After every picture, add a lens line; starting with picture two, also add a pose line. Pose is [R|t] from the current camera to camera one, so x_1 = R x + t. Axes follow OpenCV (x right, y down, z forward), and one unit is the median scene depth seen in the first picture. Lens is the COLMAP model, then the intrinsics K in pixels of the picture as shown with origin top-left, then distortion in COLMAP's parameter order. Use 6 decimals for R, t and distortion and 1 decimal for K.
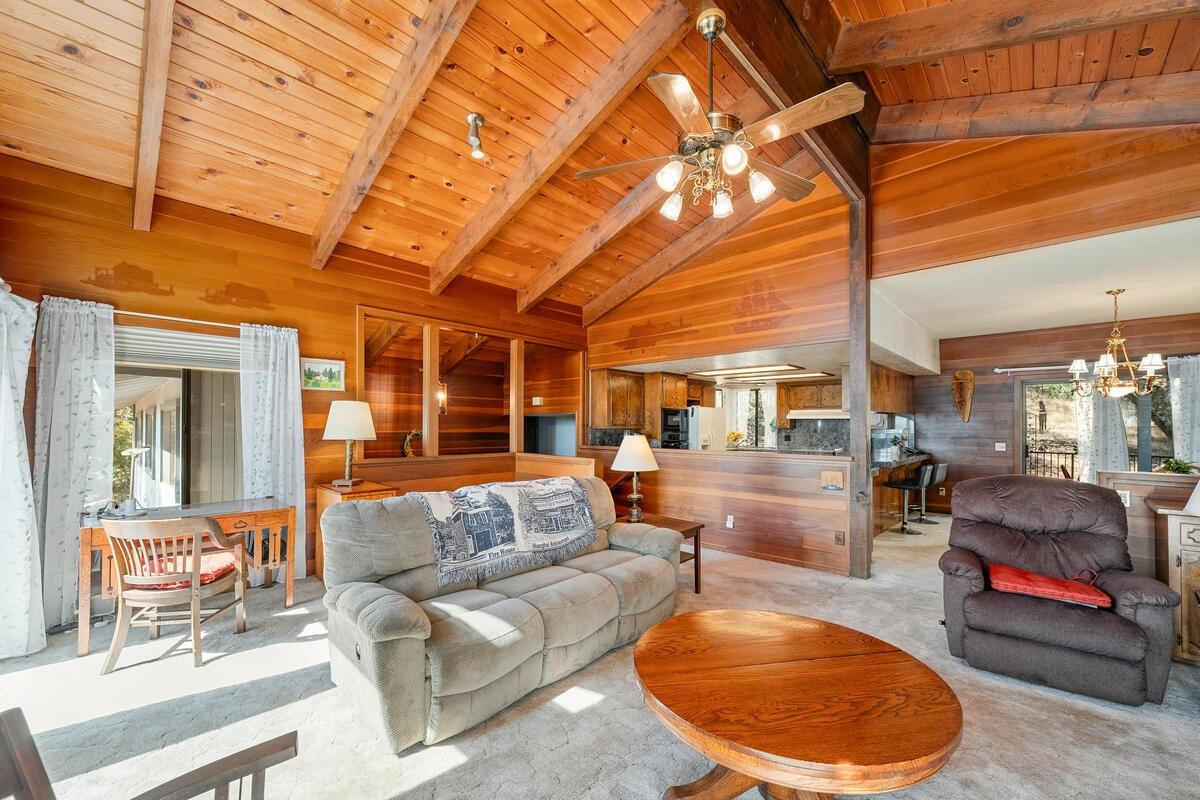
lens RADIAL K [[469.8, 0, 596.0], [0, 469.8, 425.6], [0, 0, 1]] dist [-0.003118, 0.000670]
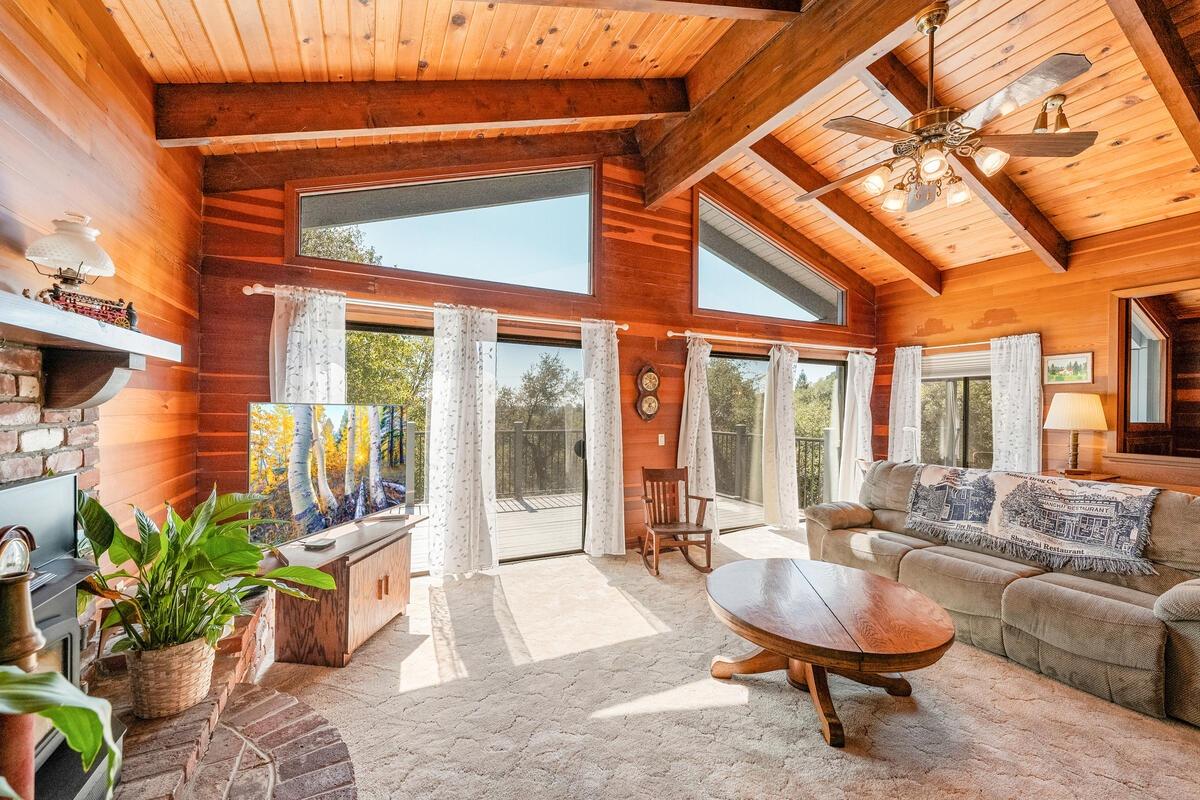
lens RADIAL K [[469.8, 0, 605.6], [0, 469.8, 410.4], [0, 0, 1]] dist [-0.003118, 0.000670]
pose [[-0.338212, -0.002225, -0.941067, 0.715941], [-0.012351, 0.999922, 0.002075, -0.002464], [0.940989, 0.012325, -0.338213, 0.340184]]
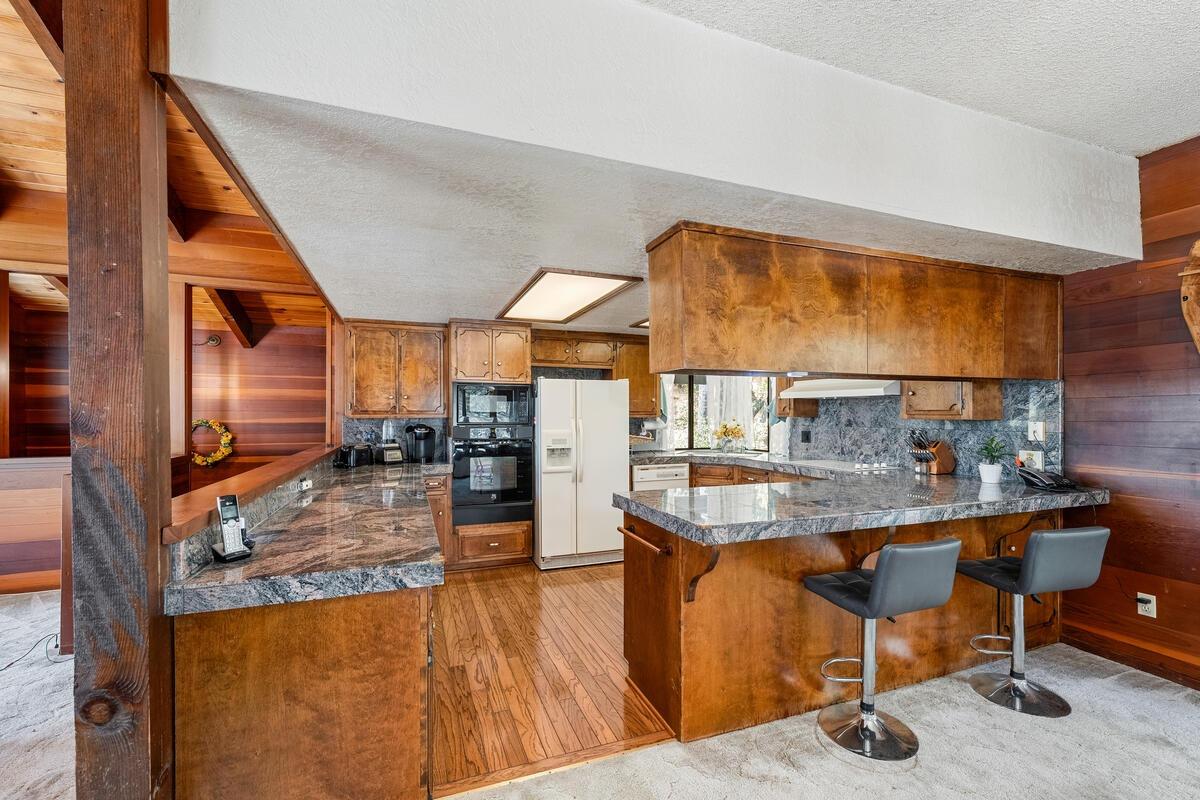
lens RADIAL K [[501.4, 0, 598.6], [0, 501.4, 416.1], [0, 0, 1]] dist [-0.000068, 0.000300]
pose [[0.902689, -0.000264, -0.430294, 0.833352], [0.002484, 0.999986, 0.004599, 0.002008], [0.430287, -0.005220, 0.902677, 0.784923]]
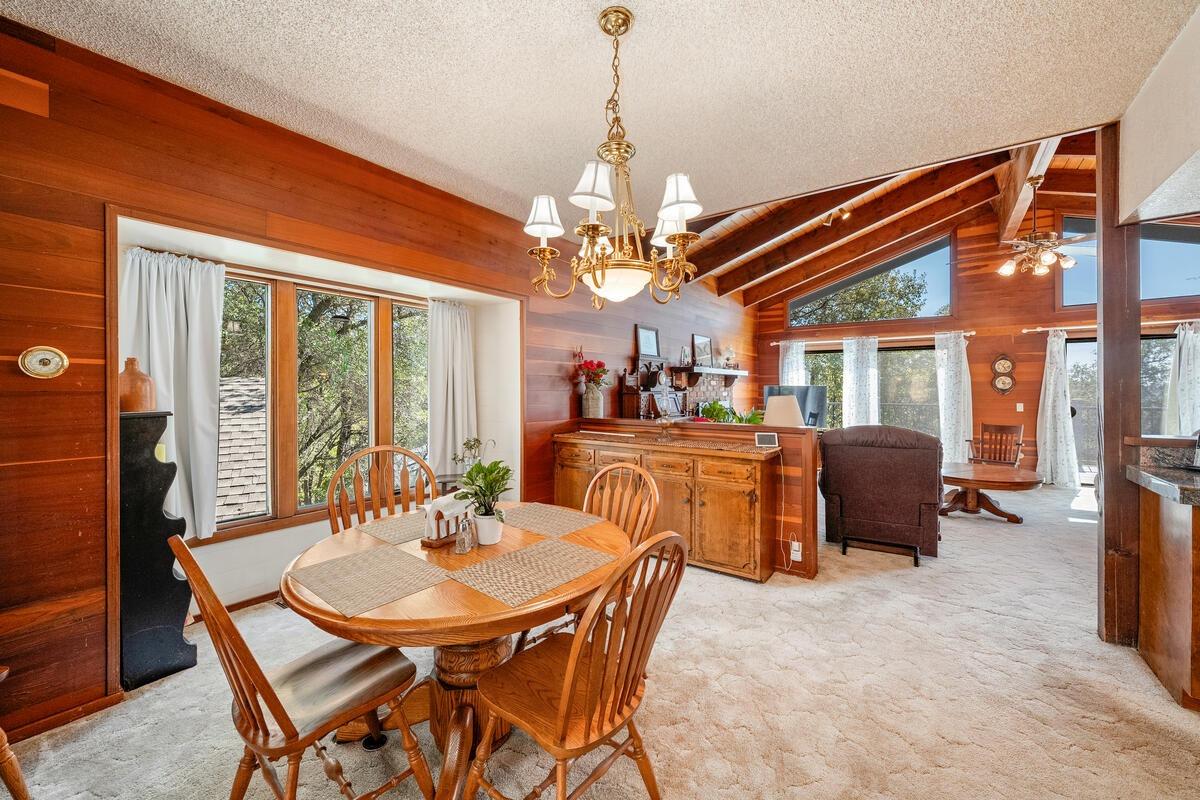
lens RADIAL K [[469.8, 0, 600.9], [0, 469.8, 387.1], [0, 0, 1]] dist [-0.003118, 0.000670]
pose [[-0.991137, -0.001586, -0.132837, 1.156853], [-0.000801, 0.999982, -0.005968, 0.009592], [0.132844, -0.005808, -0.991120, 1.353075]]
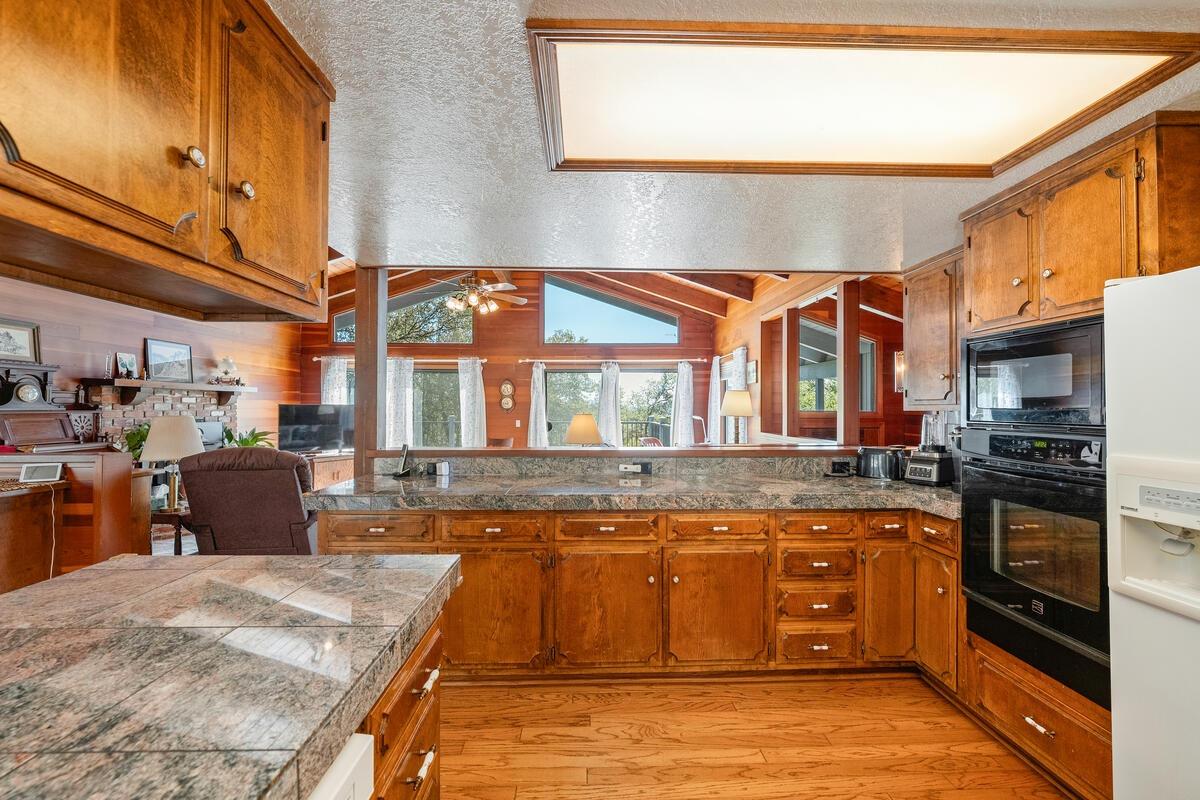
lens RADIAL K [[469.8, 0, 601.9], [0, 469.8, 402.4], [0, 0, 1]] dist [-0.003118, 0.000670]
pose [[-0.696003, -0.011849, -0.717941, 0.740929], [-0.002653, 0.999899, -0.013930, 0.007336], [0.718034, -0.007791, -0.695965, 1.550009]]
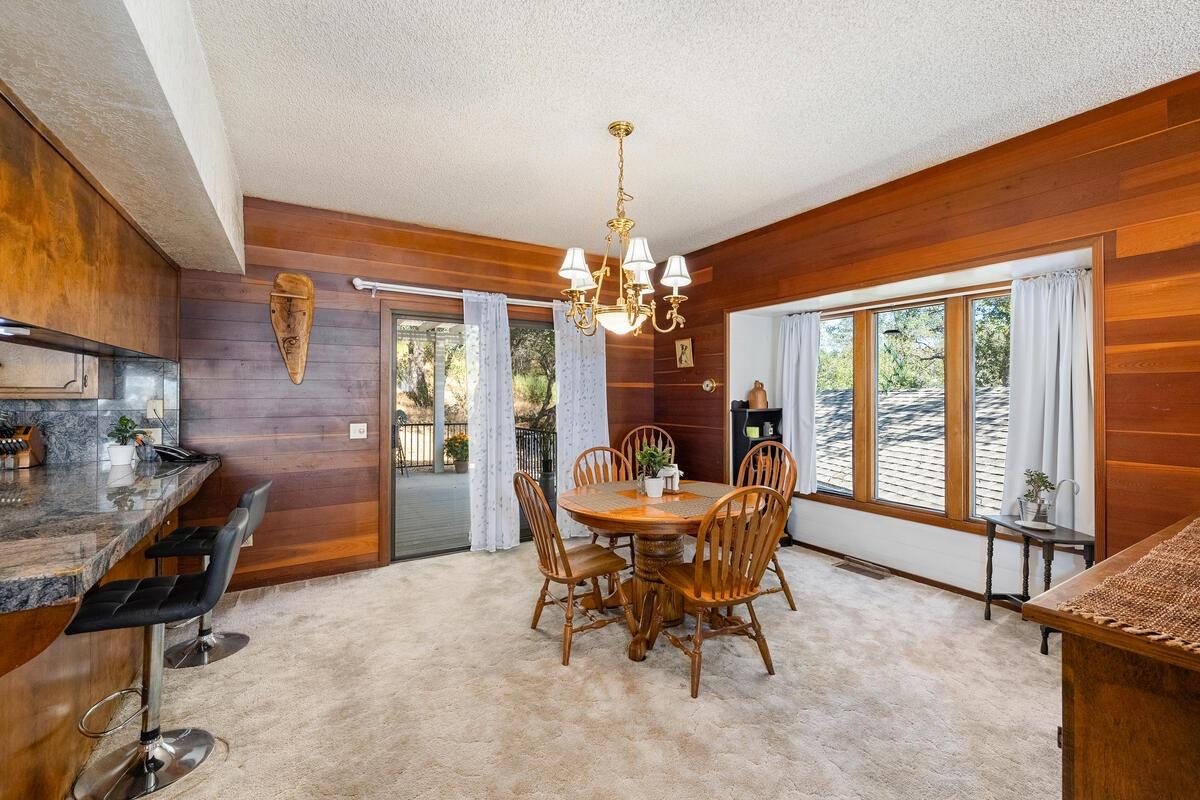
lens RADIAL K [[502.2, 0, 607.4], [0, 502.2, 390.9], [0, 0, 1]] dist [-0.001403, -0.000222]
pose [[0.243321, 0.006270, 0.969926, 0.560009], [-0.002749, 0.999980, -0.005775, 0.003675], [-0.969942, -0.001261, 0.243333, 0.861626]]
